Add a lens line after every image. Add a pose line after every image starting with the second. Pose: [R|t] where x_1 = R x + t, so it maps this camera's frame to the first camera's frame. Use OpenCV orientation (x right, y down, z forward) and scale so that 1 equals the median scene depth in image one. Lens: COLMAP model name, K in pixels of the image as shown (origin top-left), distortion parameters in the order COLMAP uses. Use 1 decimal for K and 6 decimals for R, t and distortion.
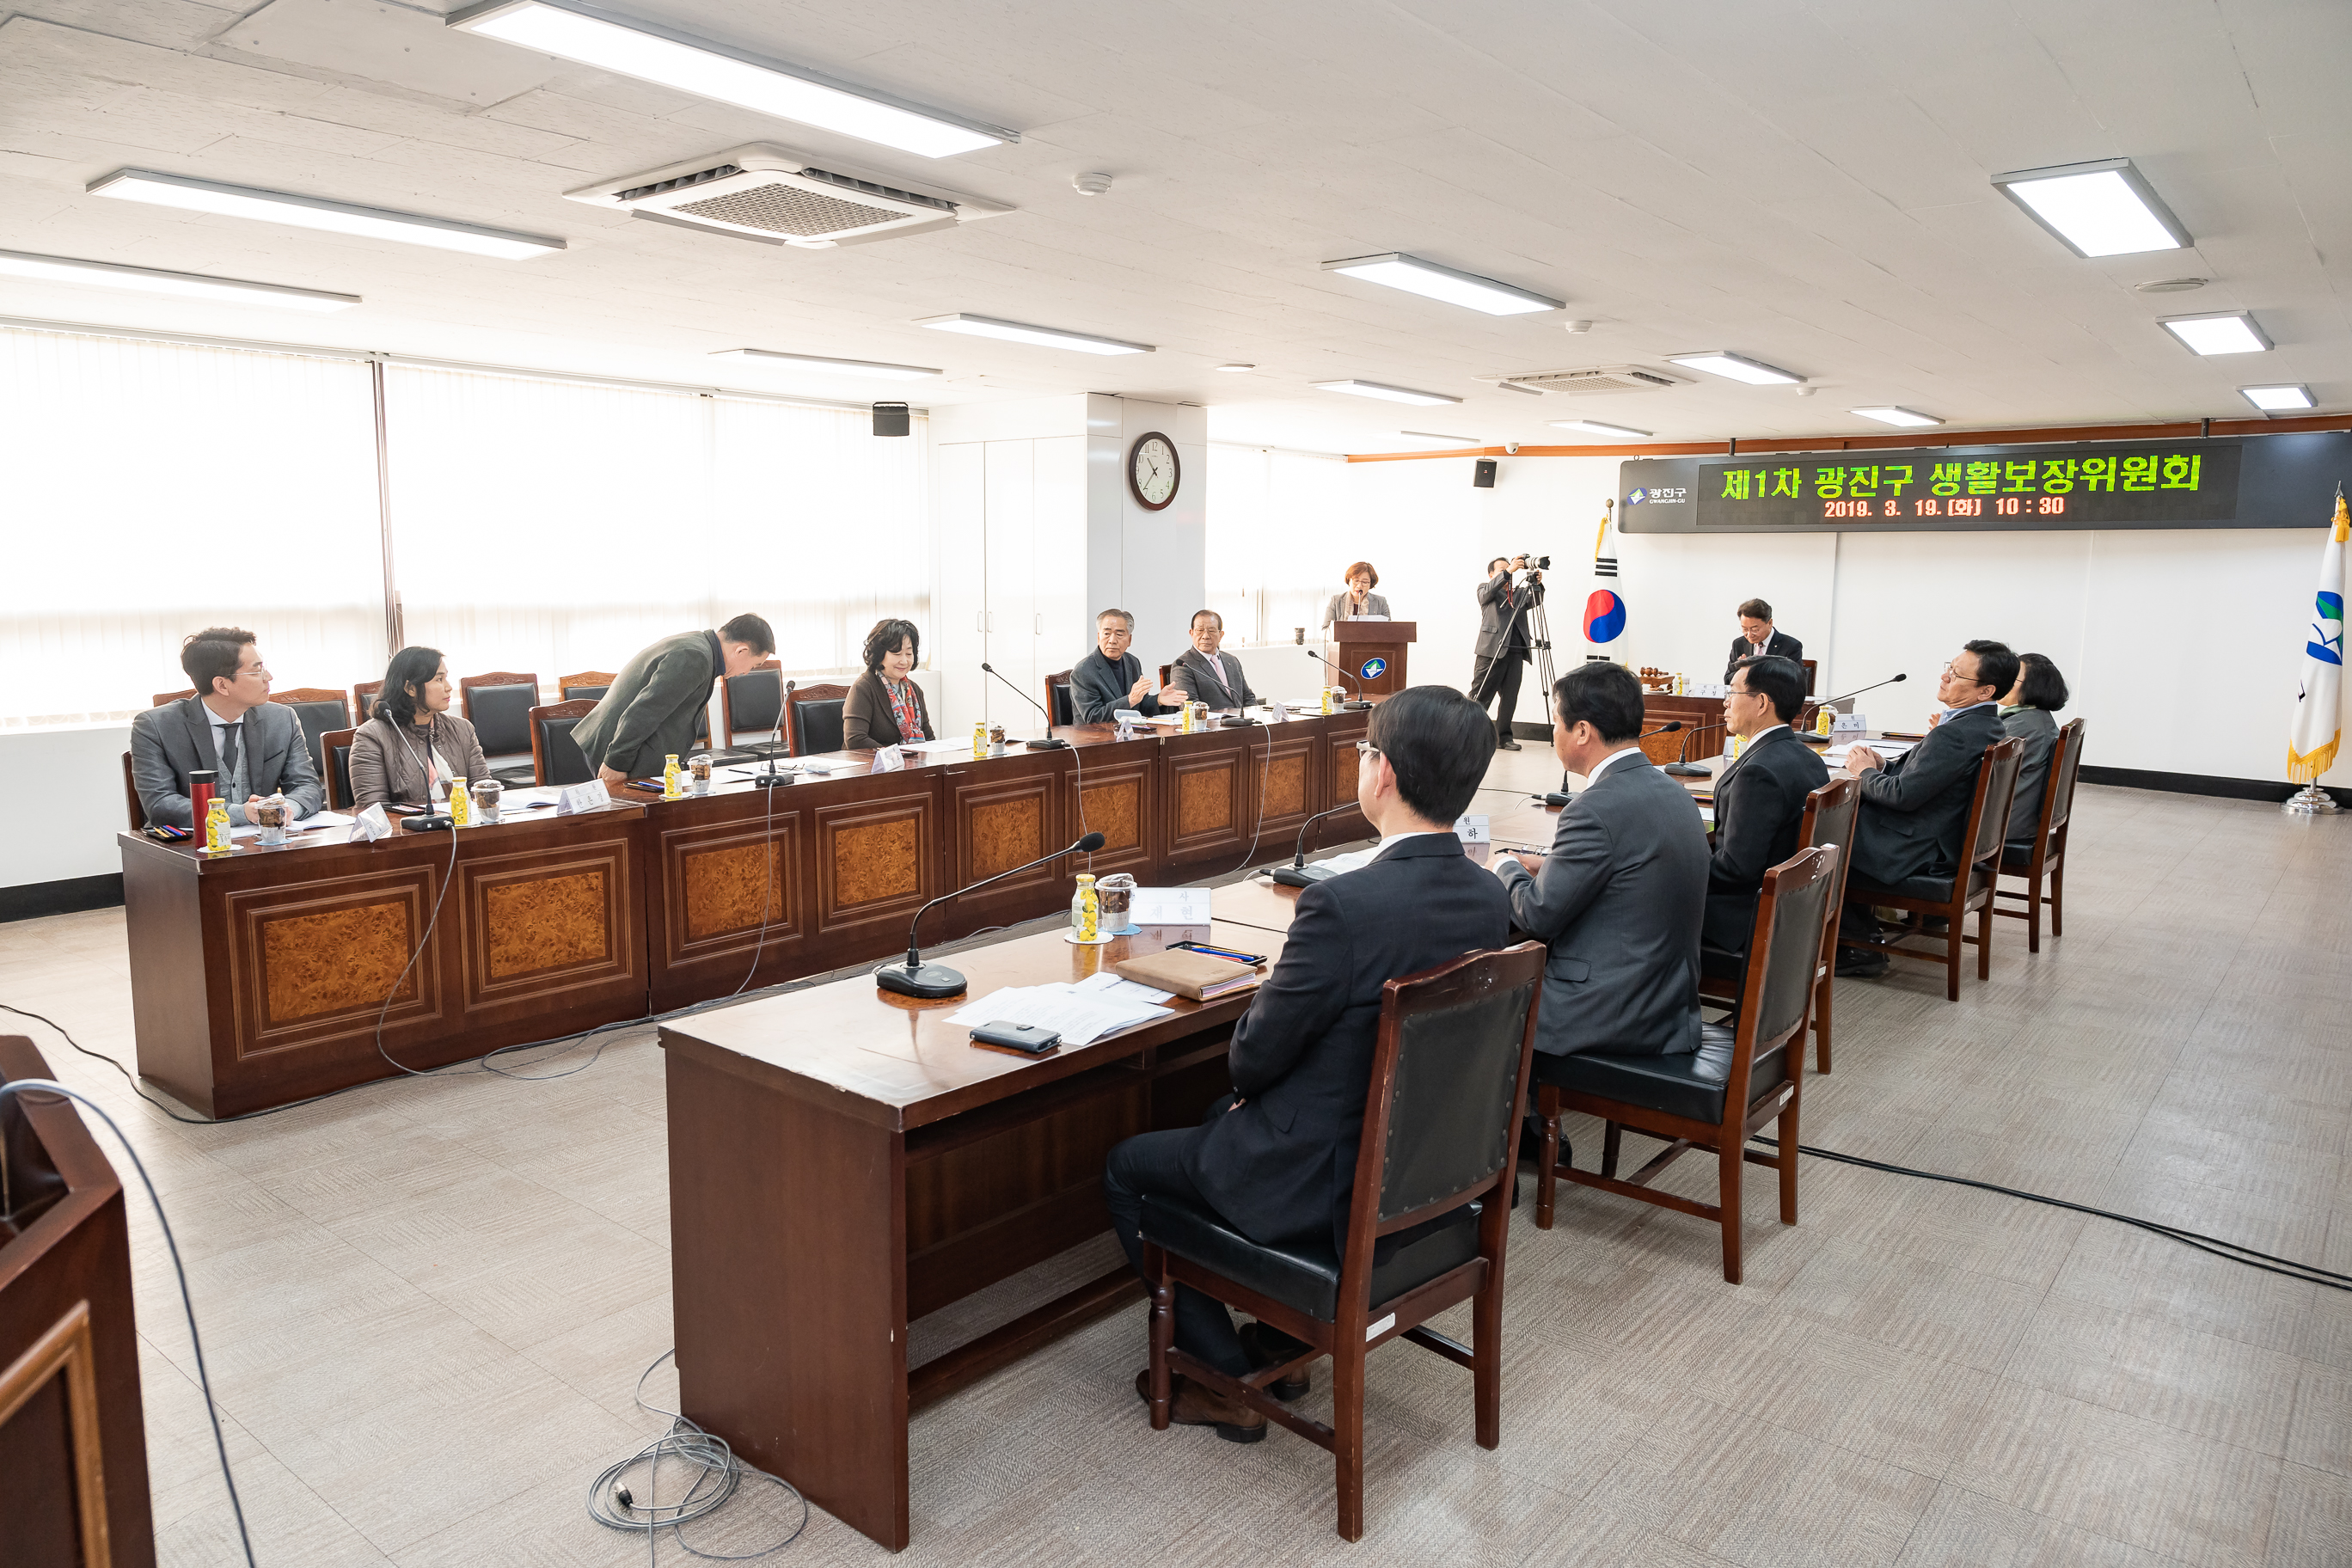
lens RADIAL K [[1565.5, 0, 1177.6], [0, 1565.5, 775.2], [0, 0, 1]] dist [-0.005805, 0.001502]
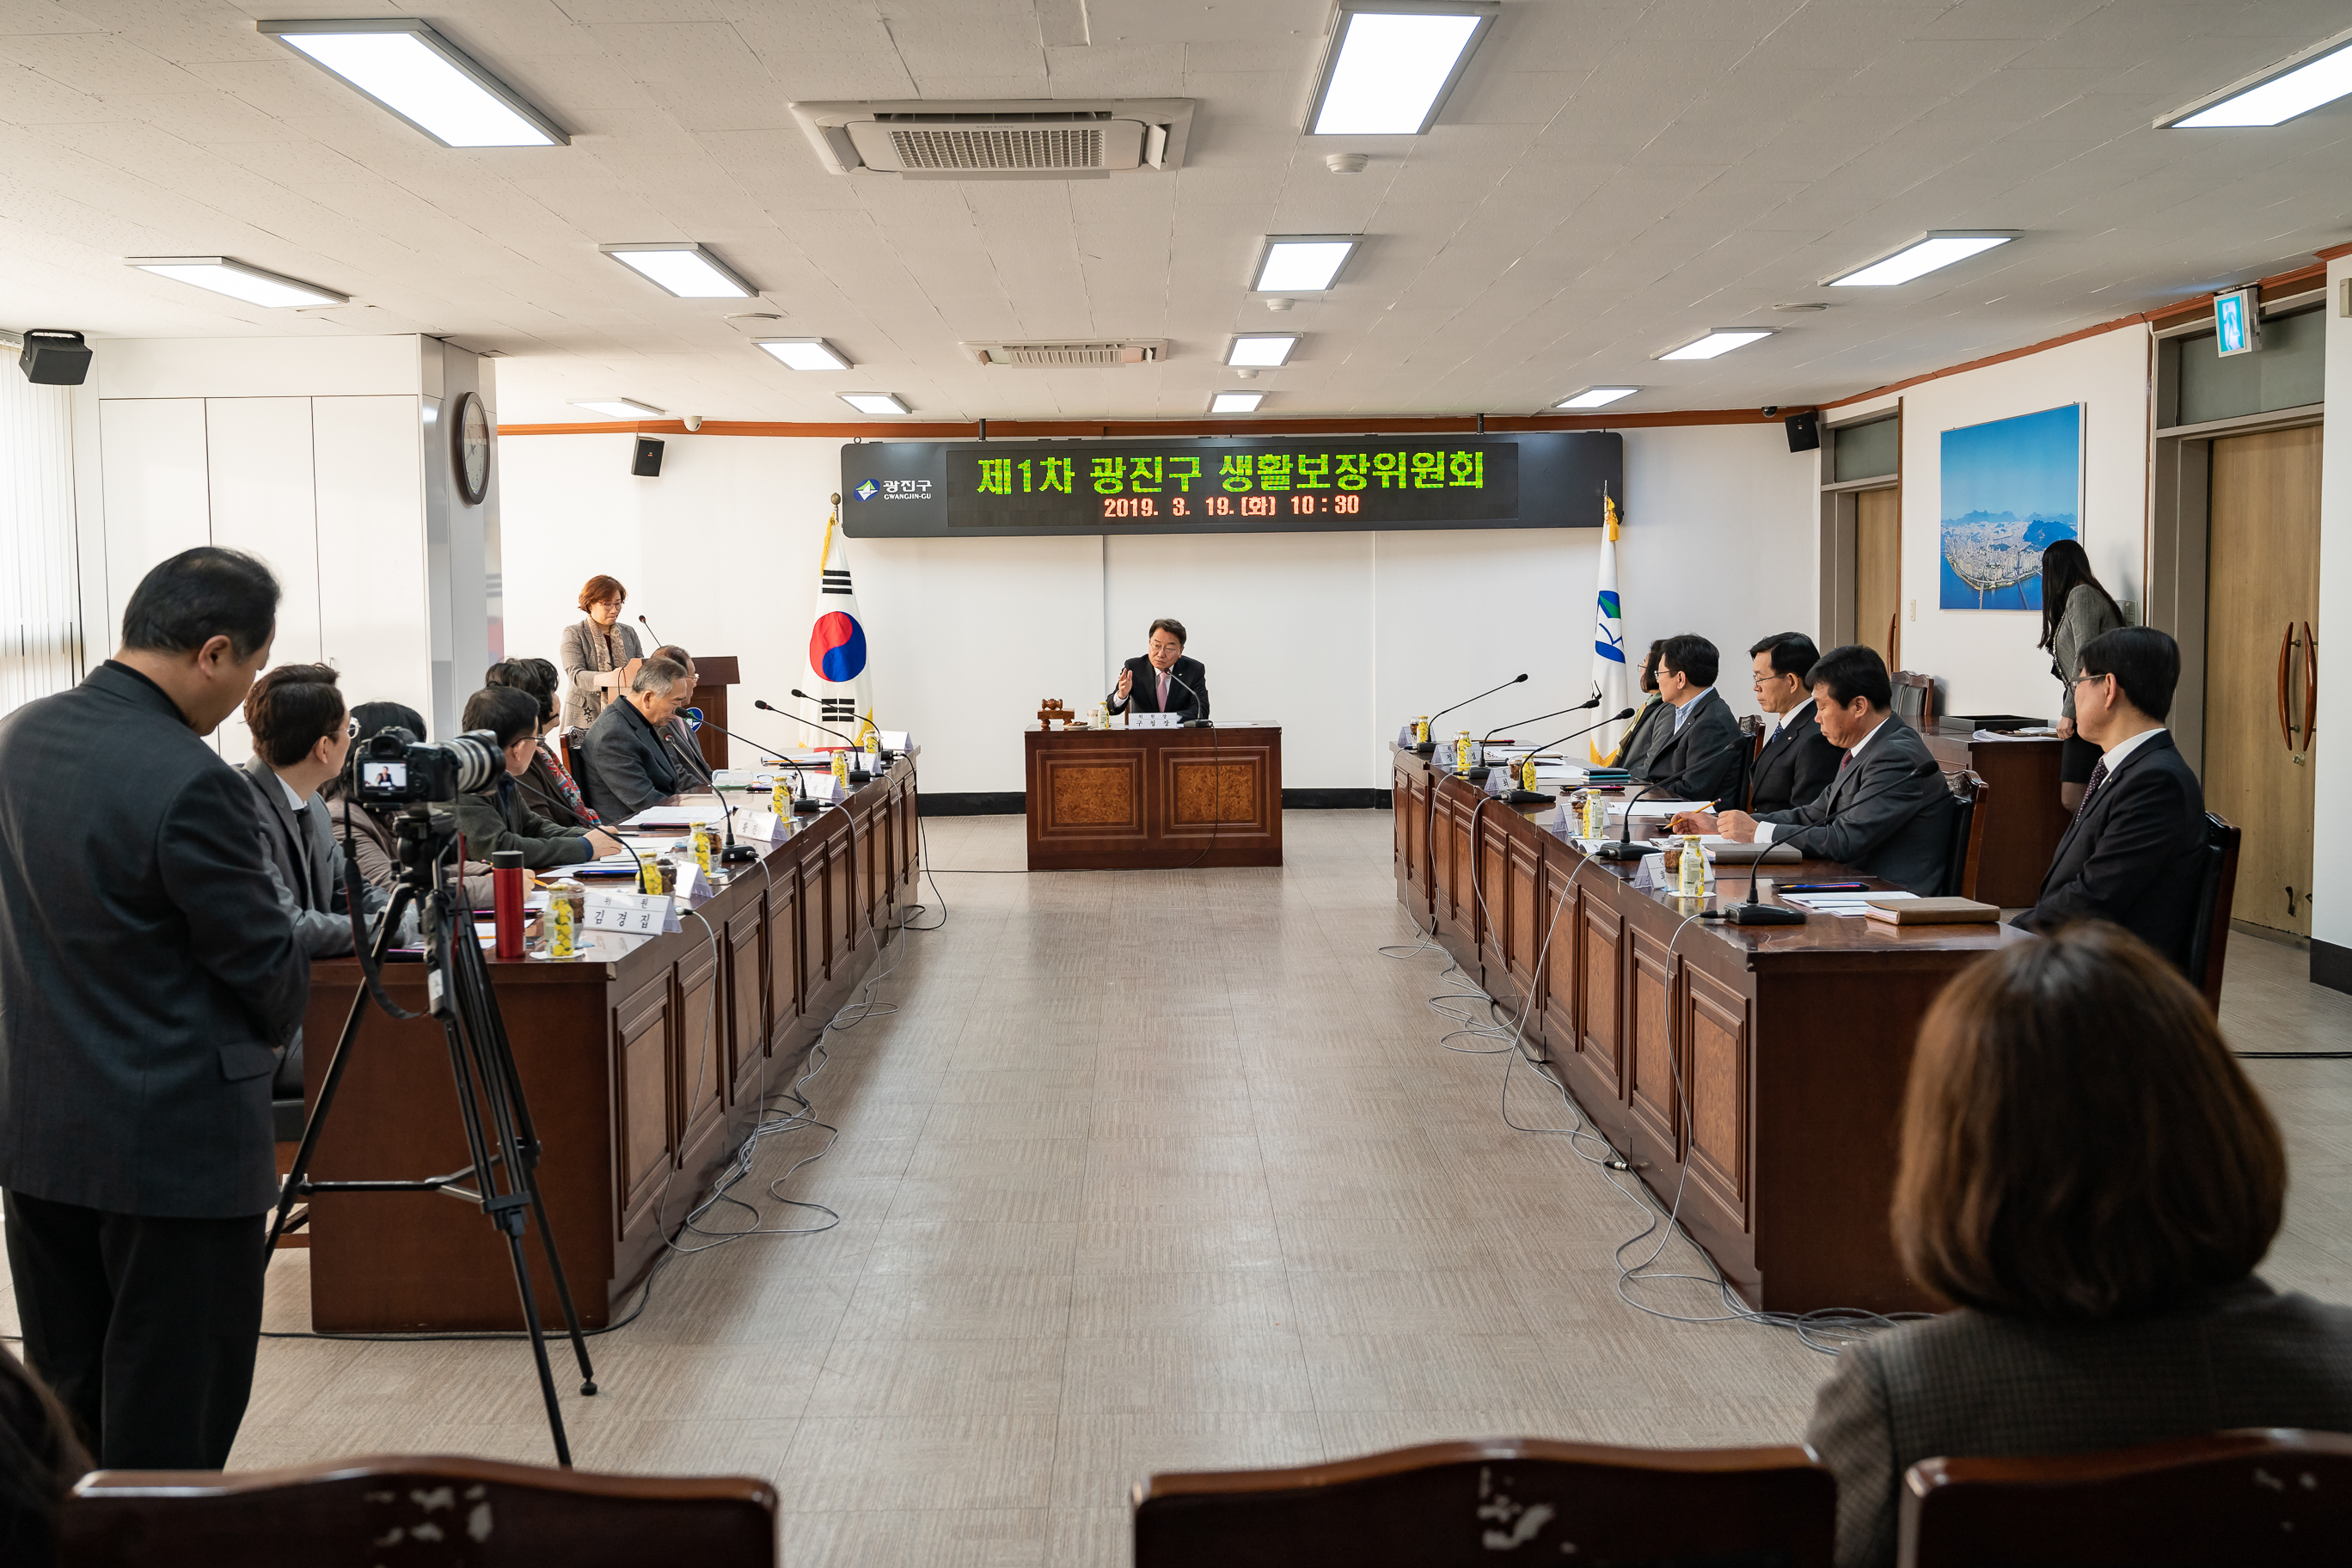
lens RADIAL K [[2488.9, 0, 1179.3], [0, 2488.9, 786.2], [0, 0, 1]] dist [0.000373, 0.000000]
pose [[0.767088, -0.067416, 0.637990, -0.437660], [0.104673, 0.994289, -0.020787, 0.009087], [-0.632945, 0.082725, 0.769764, -0.030465]]
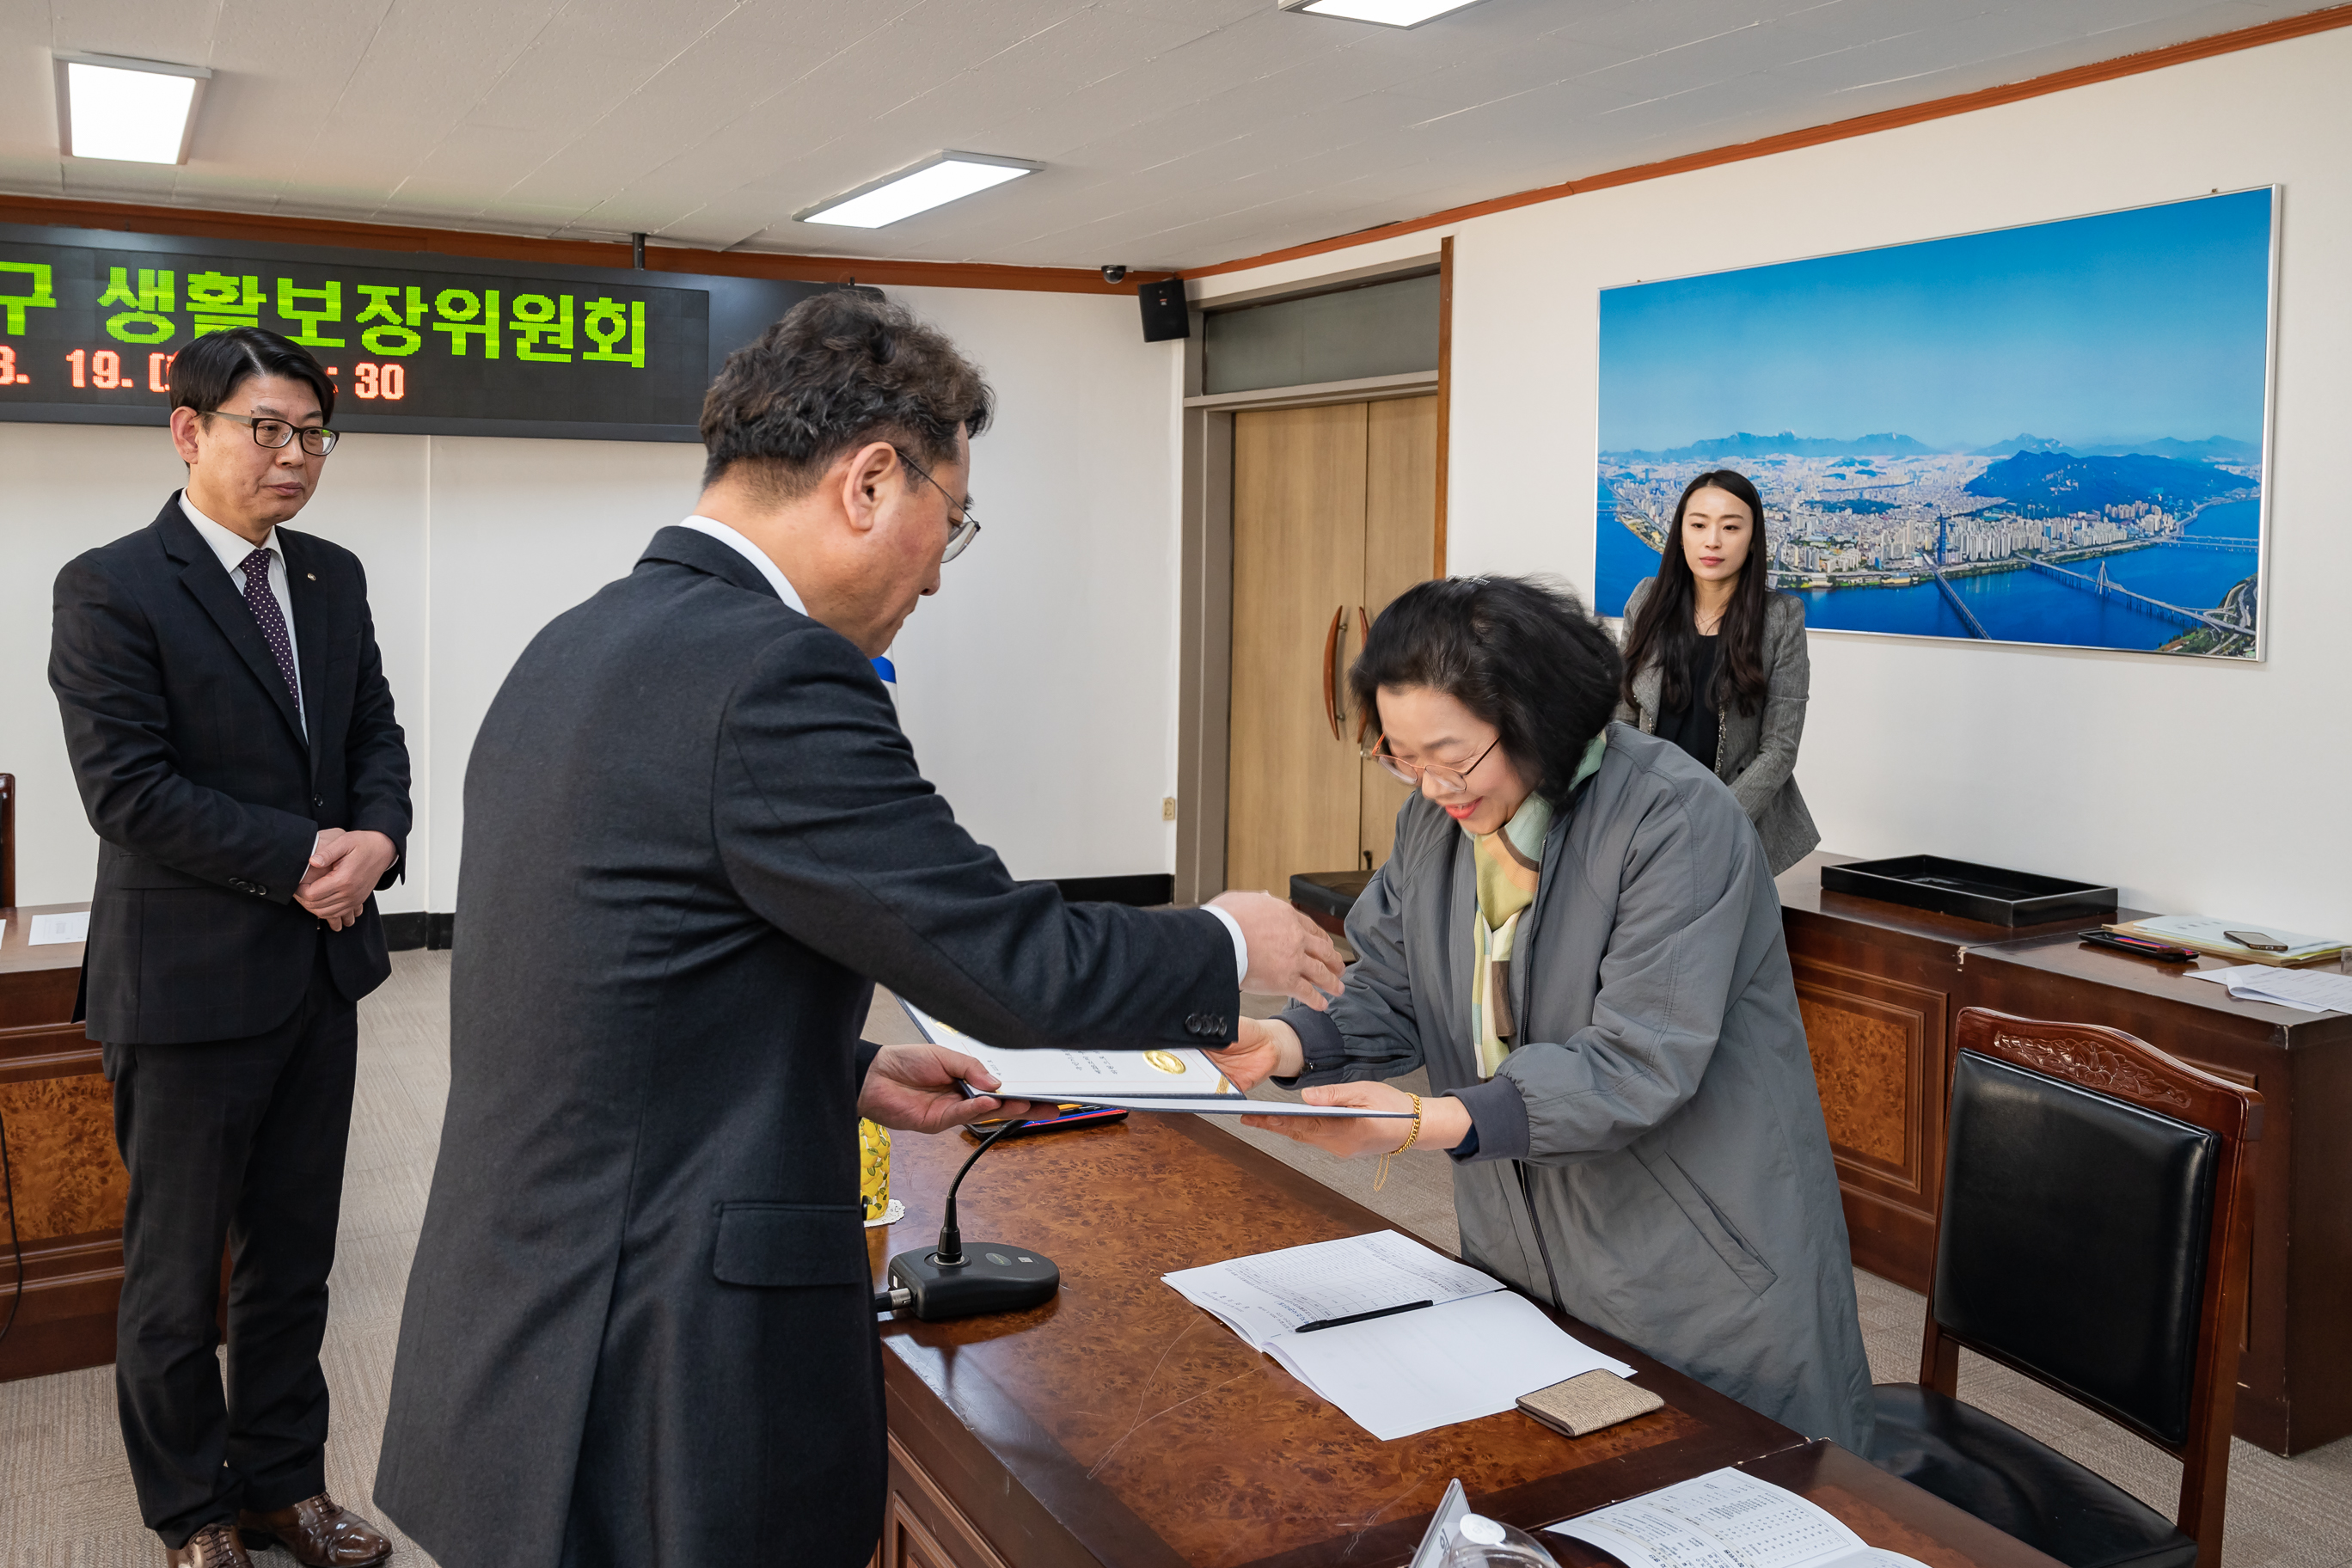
lens RADIAL K [[1953.6, 0, 1184.8], [0, 1953.6, 609.7], [0, 0, 1]] dist [-0.001741, -0.007062]
pose [[0.366684, -0.039531, 0.929505, 0.101959], [0.114476, 0.993422, -0.002911, -0.074807], [-0.923276, 0.107473, 0.368797, 0.564834]]
